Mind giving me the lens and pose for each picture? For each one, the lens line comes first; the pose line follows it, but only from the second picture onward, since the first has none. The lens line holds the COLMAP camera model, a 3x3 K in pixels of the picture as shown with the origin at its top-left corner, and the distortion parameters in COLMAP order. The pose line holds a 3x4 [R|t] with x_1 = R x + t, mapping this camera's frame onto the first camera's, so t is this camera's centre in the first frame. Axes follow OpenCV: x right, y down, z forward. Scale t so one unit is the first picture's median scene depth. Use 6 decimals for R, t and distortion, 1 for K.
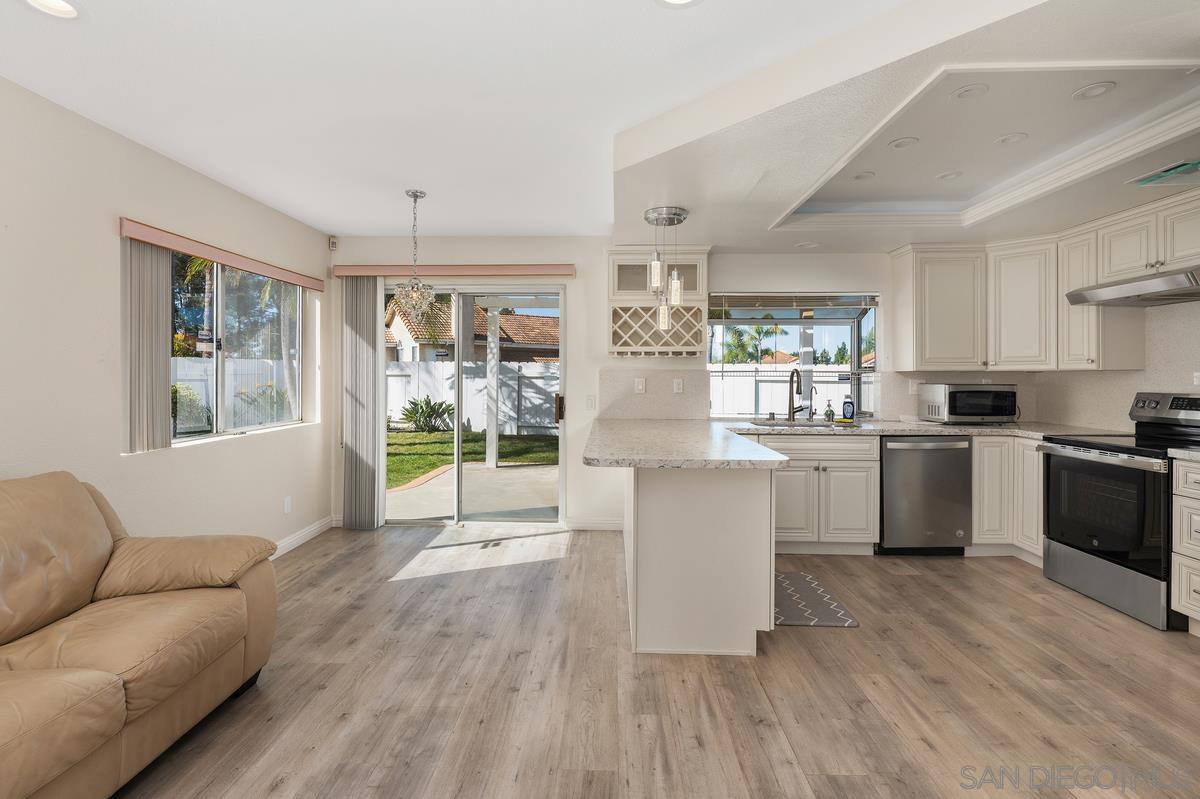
lens RADIAL K [[549.3, 0, 603.6], [0, 549.3, 373.6], [0, 0, 1]] dist [-0.000214, -0.000007]
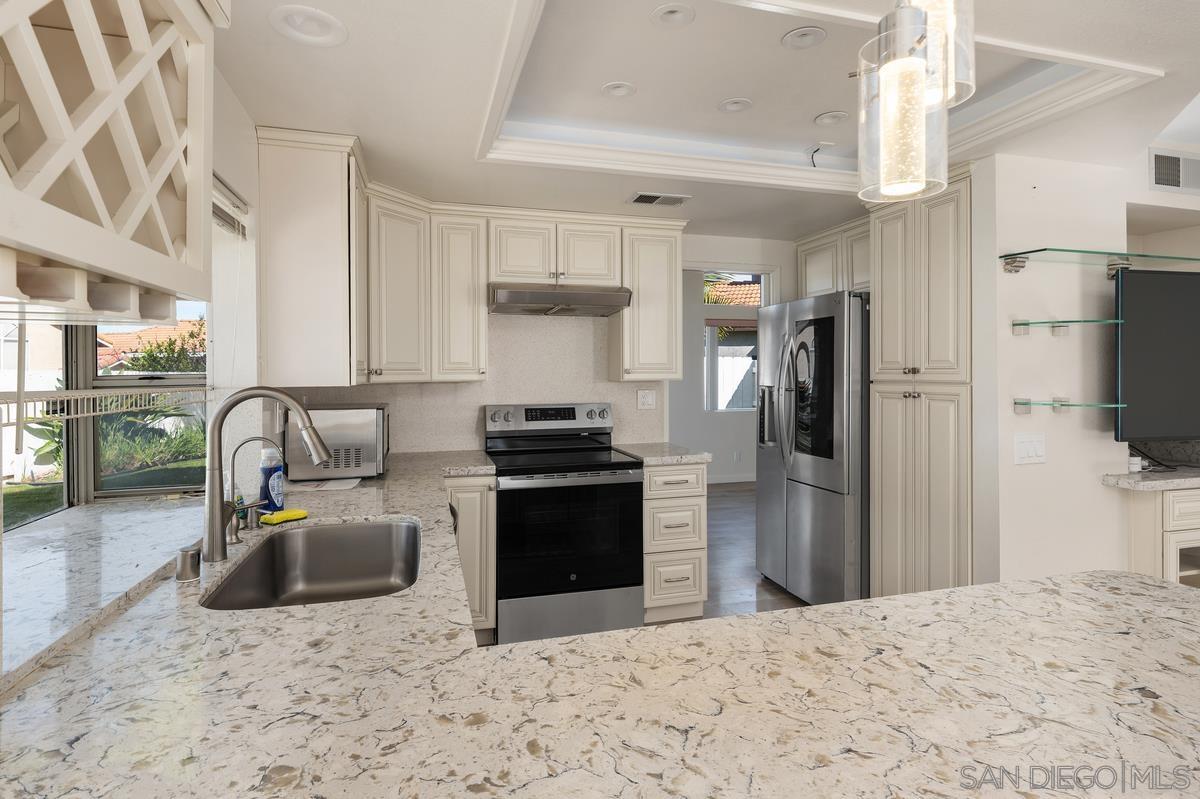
lens RADIAL K [[607.6, 0, 598.7], [0, 607.6, 373.3], [0, 0, 1]] dist [0.000828, 0.000082]
pose [[-0.283186, 0.001064, 0.959064, -0.049353], [-0.001621, 0.999997, -0.001588, -0.016659], [-0.959064, -0.002005, -0.283183, 0.980143]]
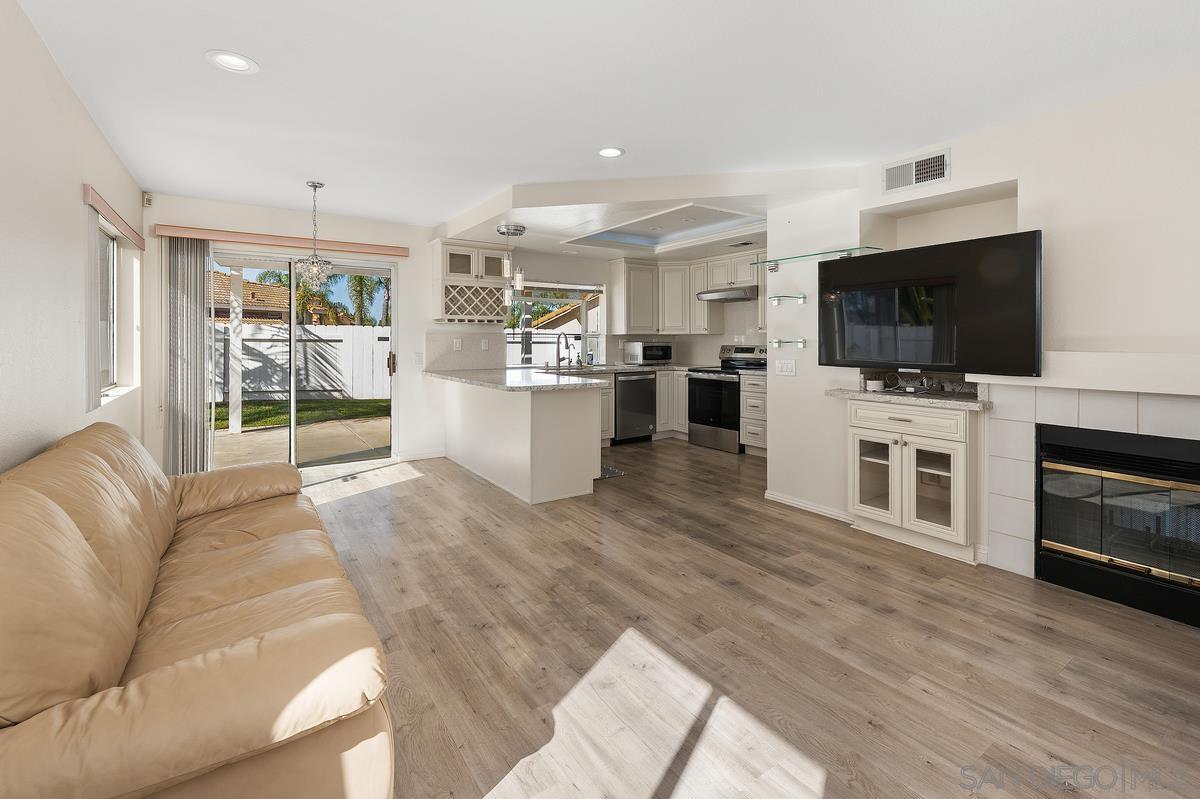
lens RADIAL K [[521.9, 0, 612.5], [0, 521.9, 338.3], [0, 0, 1]] dist [0.001040, 0.000031]
pose [[0.799427, -0.001084, 0.600762, -0.430699], [-0.001142, 0.999994, 0.003324, 0.002493], [-0.600762, -0.003343, 0.799421, -0.247195]]
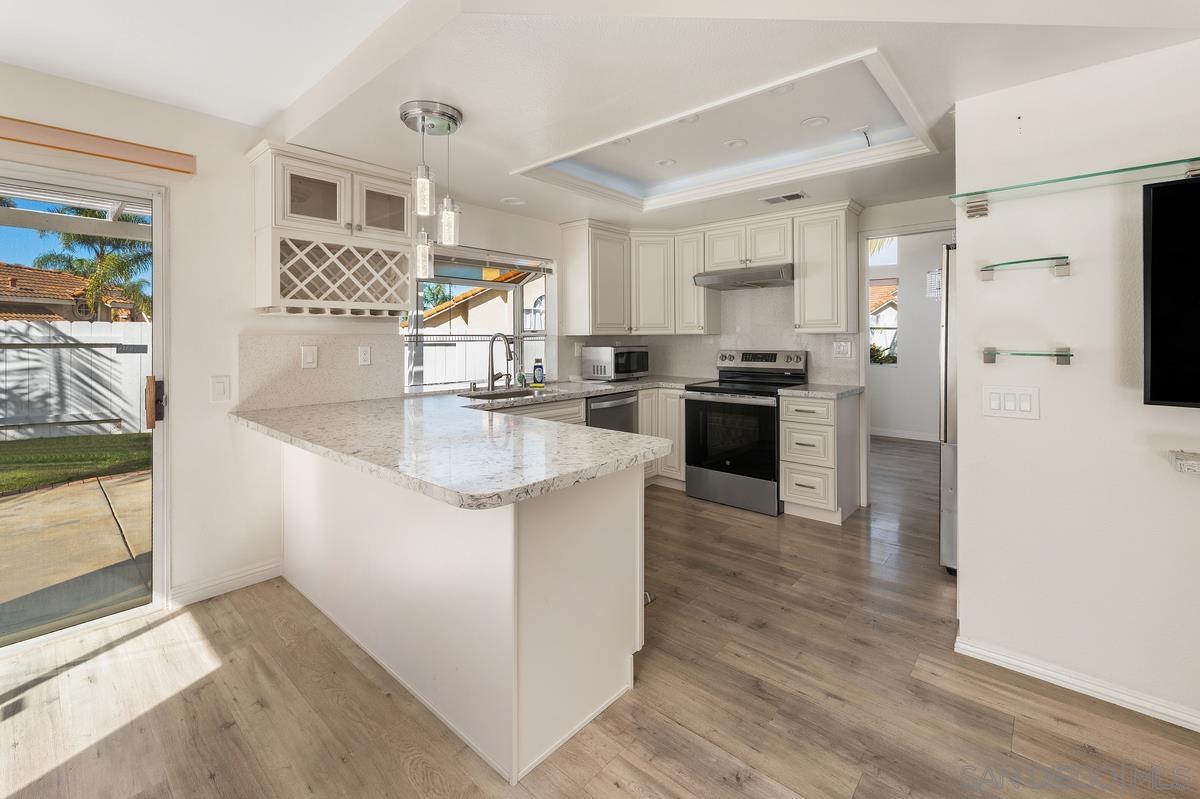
lens RADIAL K [[508.4, 0, 599.8], [0, 508.4, 333.1], [0, 0, 1]] dist [0.000271, 0.000756]
pose [[0.647256, 0.000564, 0.762272, -0.205148], [0.002123, 0.999995, -0.002542, -0.006169], [-0.762269, 0.003264, 0.647252, 0.339547]]
